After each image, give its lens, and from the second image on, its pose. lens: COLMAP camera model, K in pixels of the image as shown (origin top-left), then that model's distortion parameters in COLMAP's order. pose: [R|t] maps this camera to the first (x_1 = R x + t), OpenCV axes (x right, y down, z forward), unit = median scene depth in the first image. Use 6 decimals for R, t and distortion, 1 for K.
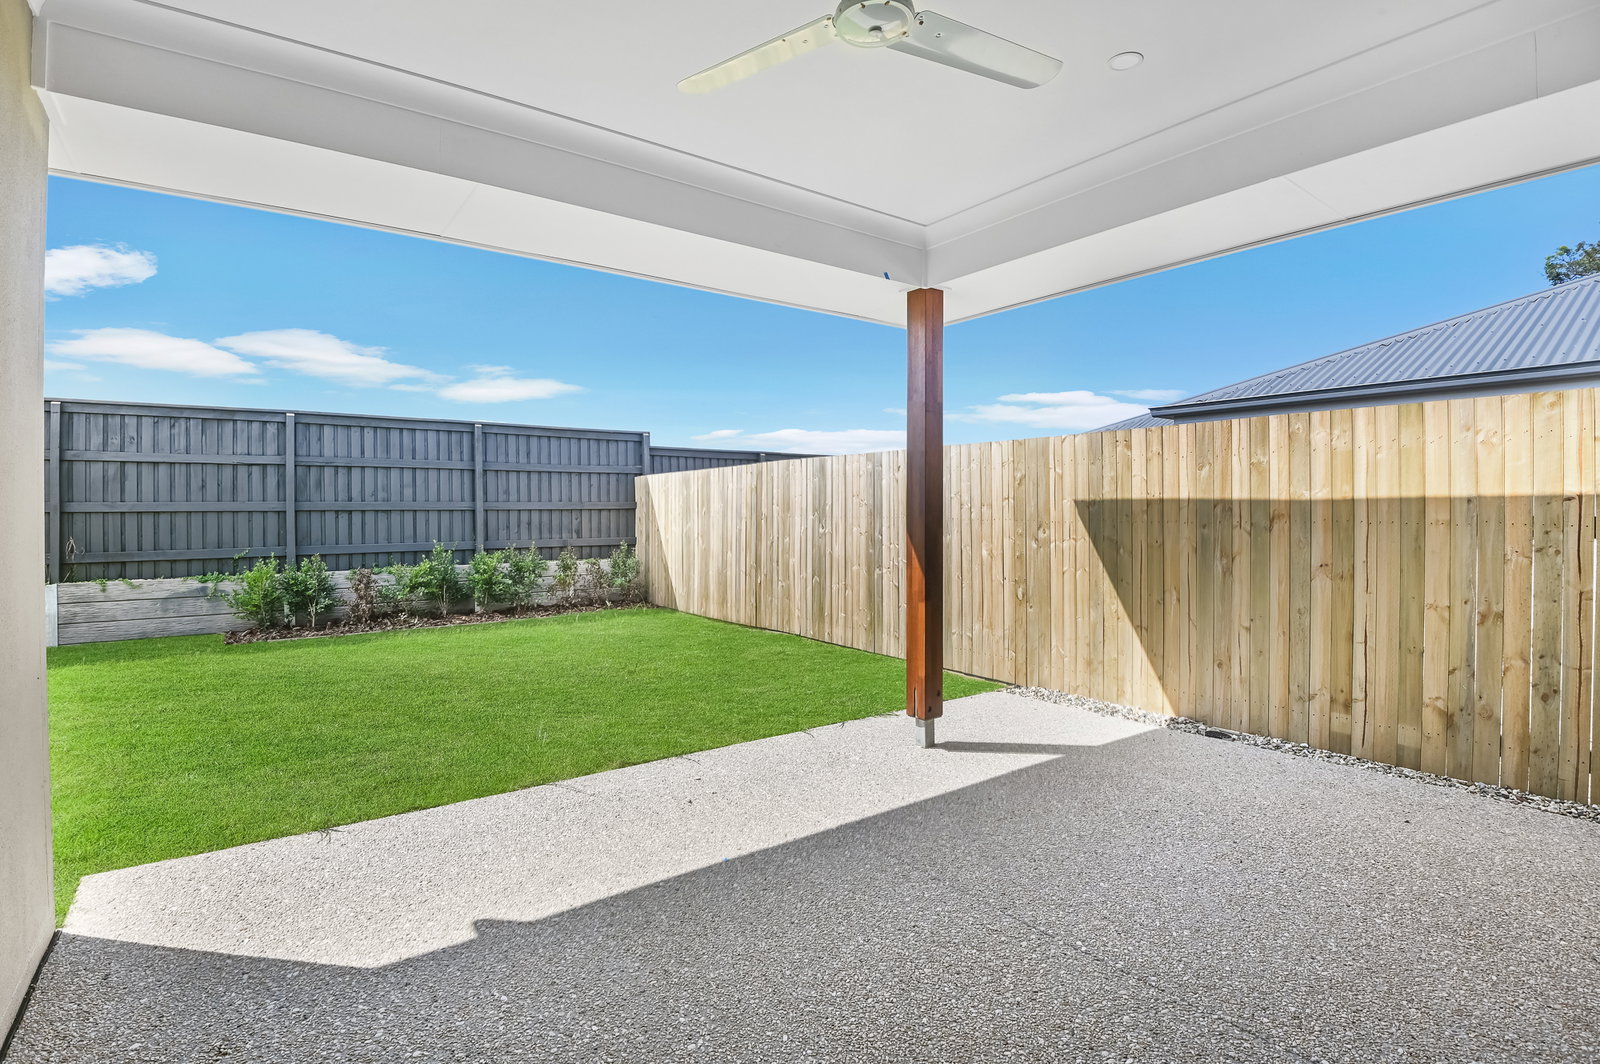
lens RADIAL K [[731.1, 0, 796.1], [0, 731.1, 513.4], [0, 0, 1]] dist [0.000643, -0.000108]
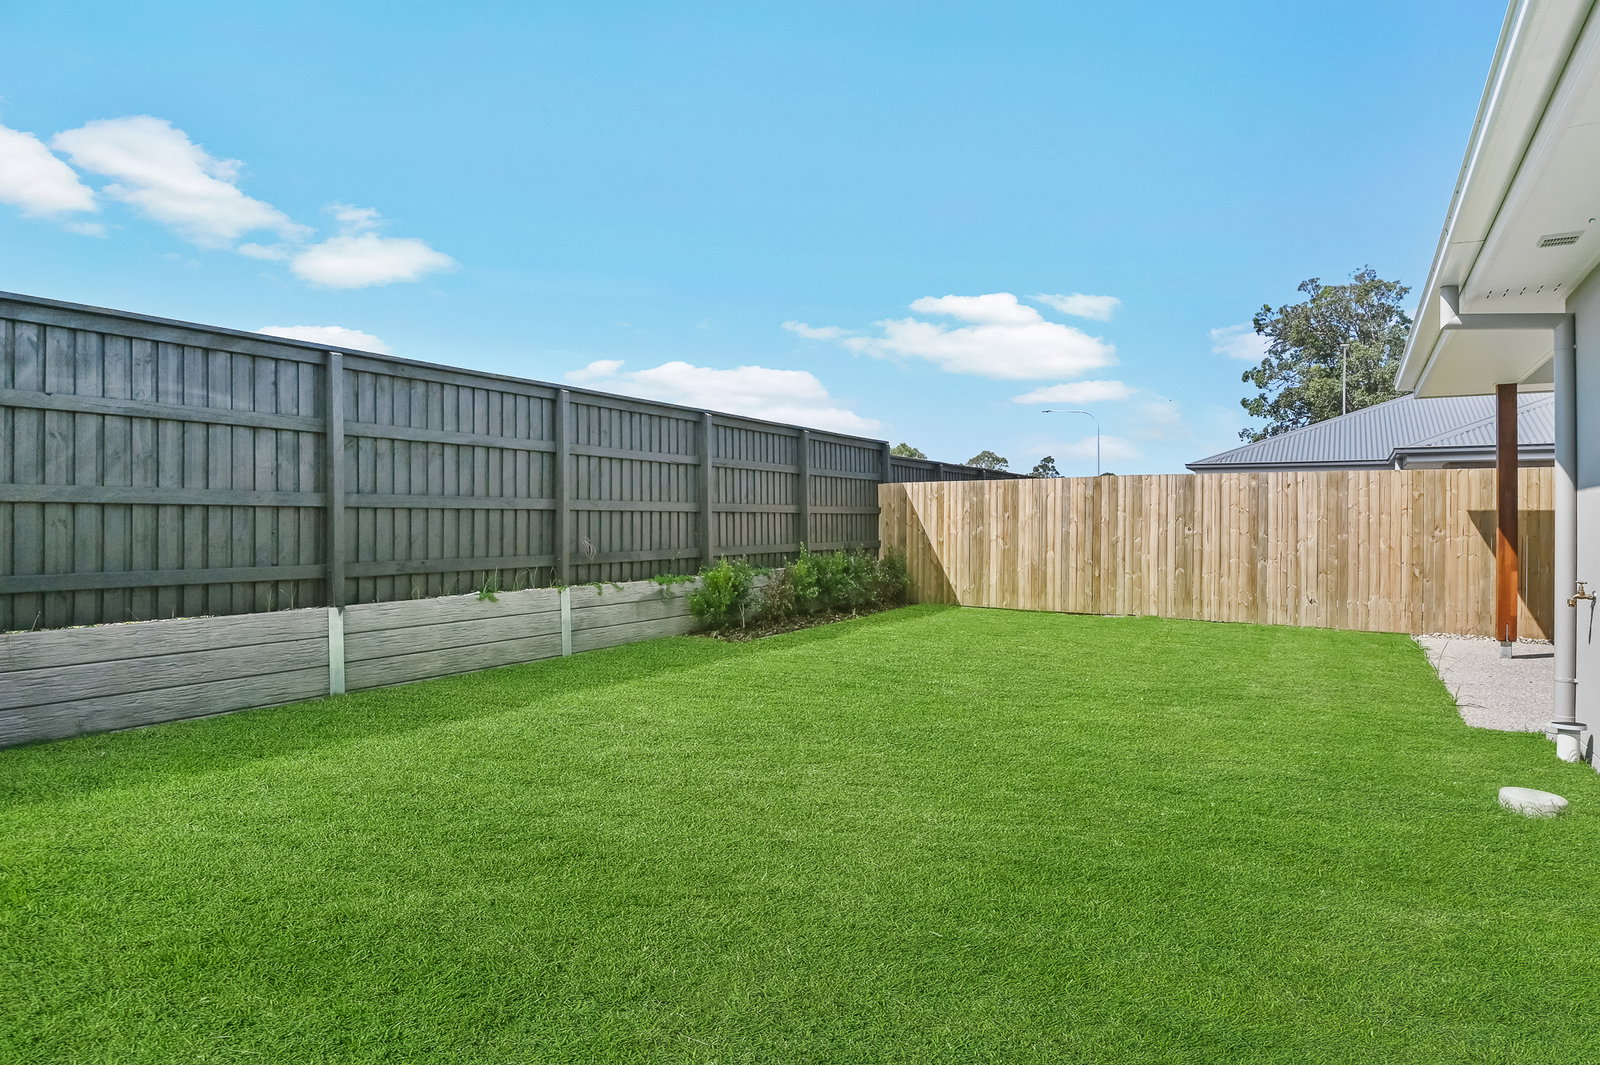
lens RADIAL K [[761.9, 0, 800.0], [0, 761.9, 532.5], [0, 0, 1]] dist [-0.024167, -0.000176]
pose [[0.939216, 0.002597, 0.343316, -1.006508], [-0.006797, 0.999916, 0.011033, 0.013835], [-0.343258, -0.012696, 0.939155, -0.003206]]
